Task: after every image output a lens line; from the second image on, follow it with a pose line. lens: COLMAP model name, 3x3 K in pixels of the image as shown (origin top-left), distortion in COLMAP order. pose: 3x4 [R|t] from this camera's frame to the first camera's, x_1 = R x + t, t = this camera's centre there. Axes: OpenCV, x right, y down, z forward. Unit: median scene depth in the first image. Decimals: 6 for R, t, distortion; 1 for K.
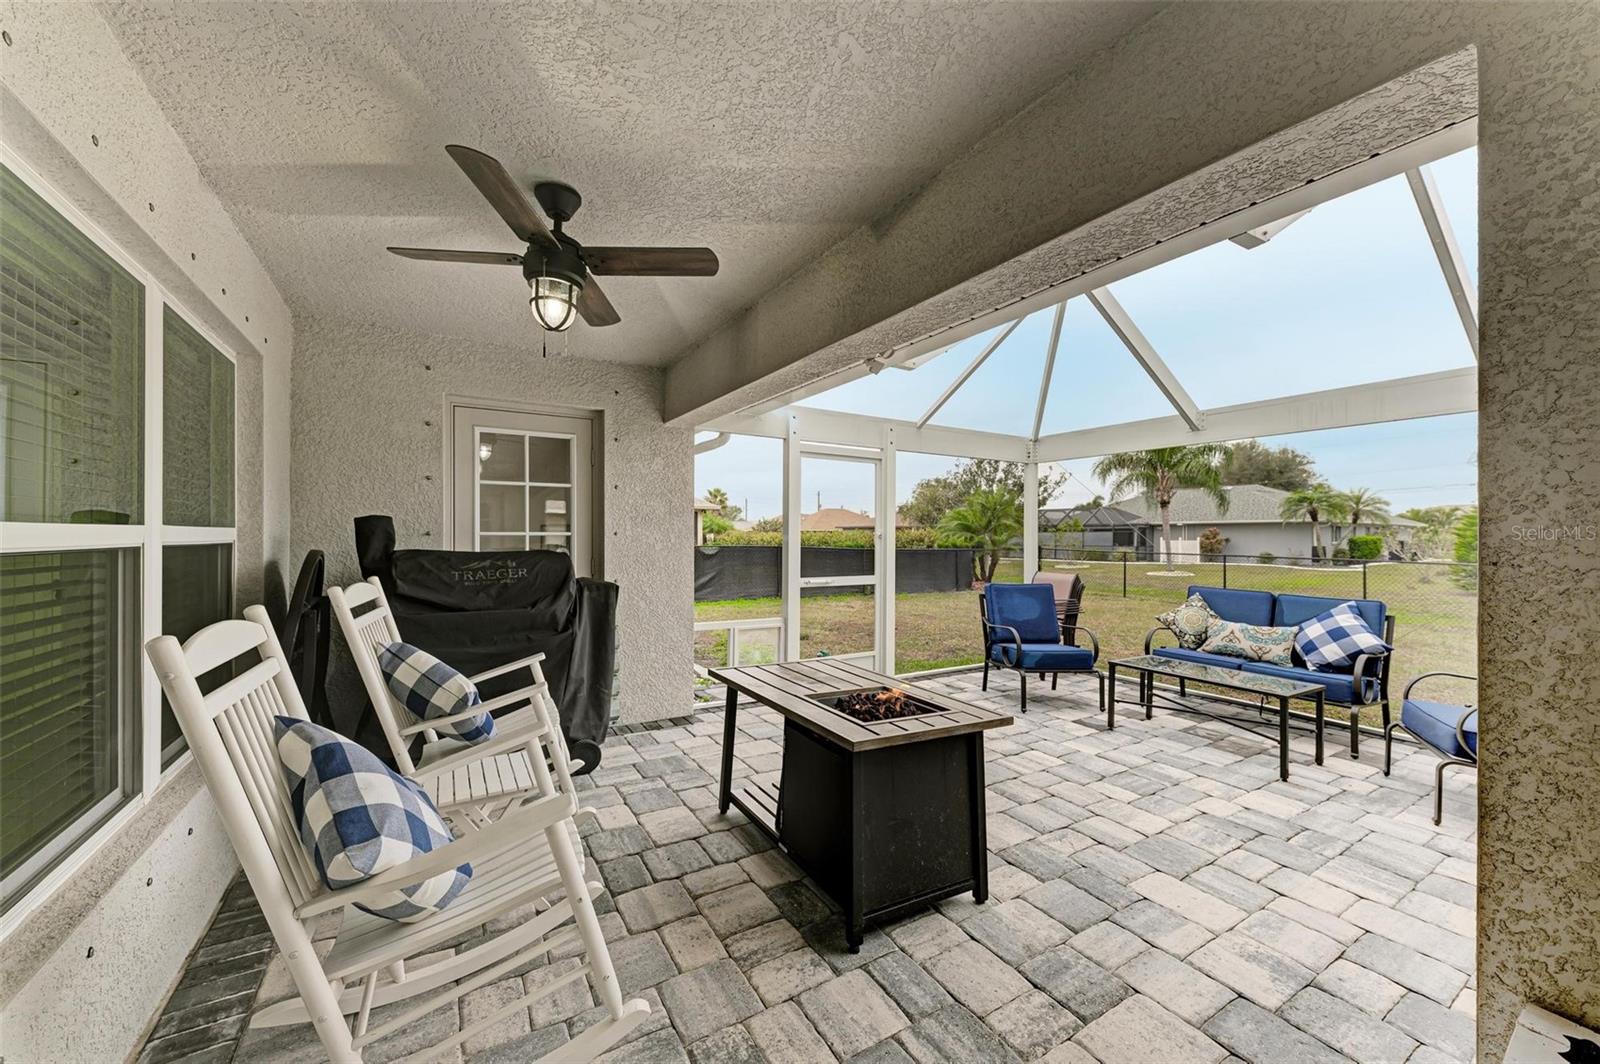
lens RADIAL K [[604.8, 0, 787.6], [0, 604.8, 541.8], [0, 0, 1]] dist [0.018803, -0.004149]
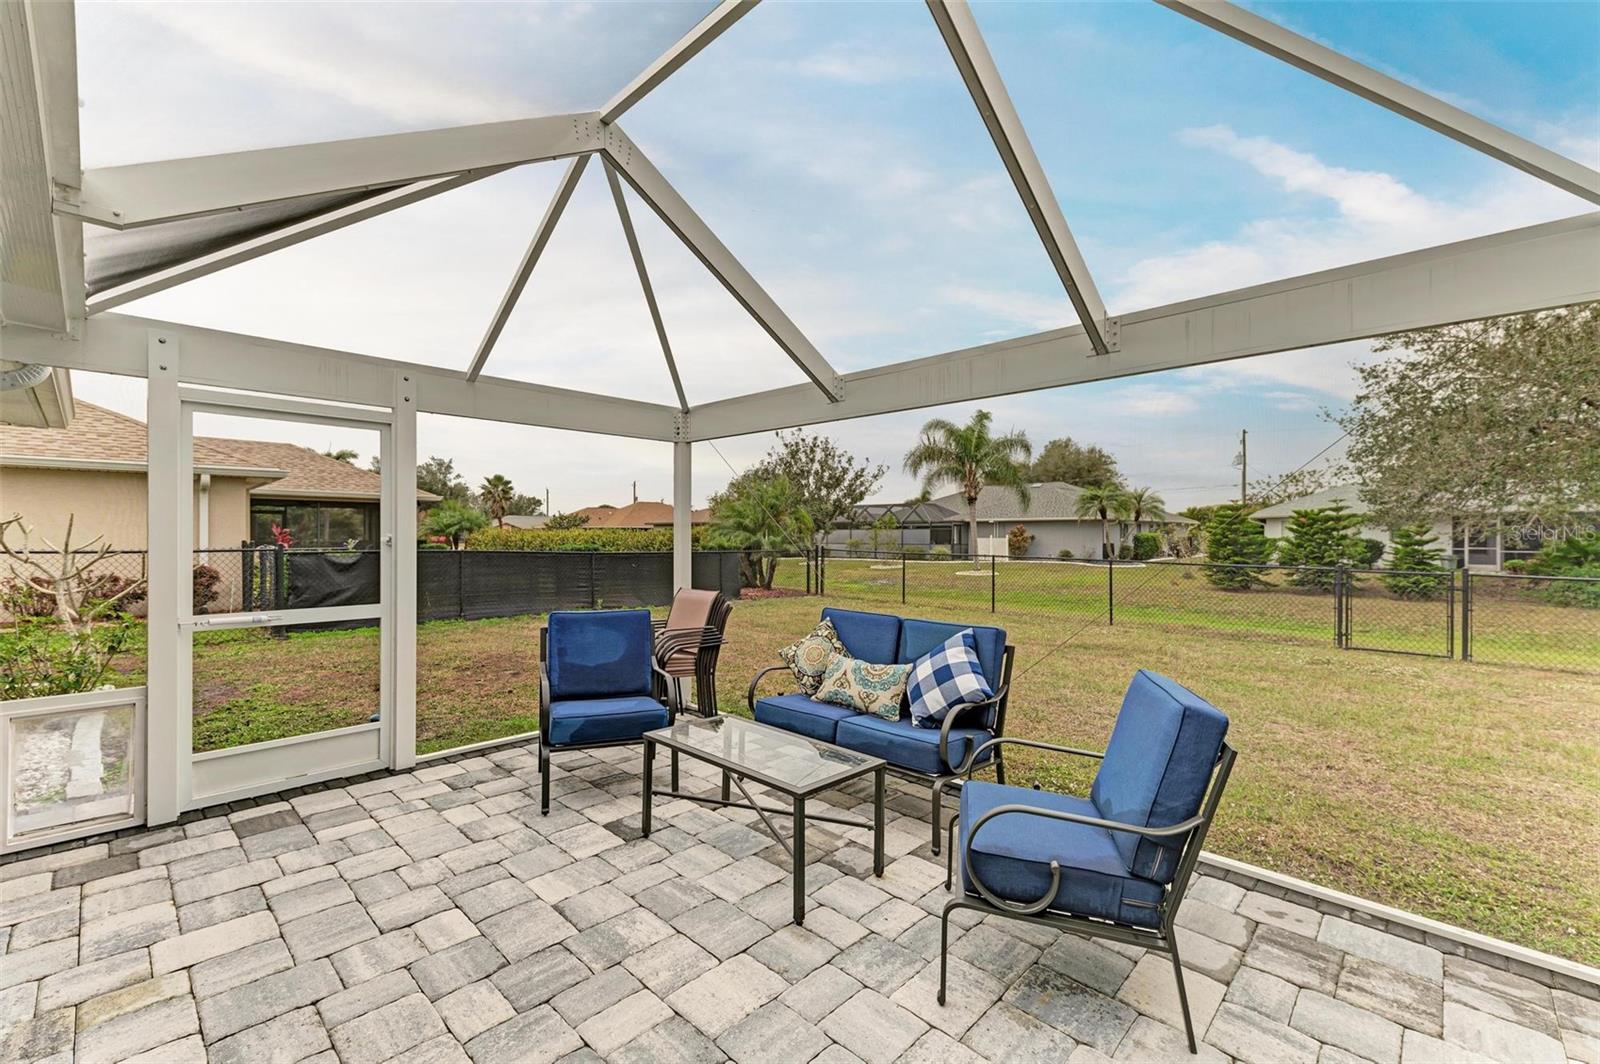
lens RADIAL K [[679.8, 0, 794.6], [0, 679.8, 538.5], [0, 0, 1]] dist [0.010754, -0.001260]
pose [[0.966980, -0.004525, 0.254811, 0.107303], [0.004925, 0.999987, -0.000933, -0.003231], [-0.254803, 0.002157, 0.966990, 0.051426]]
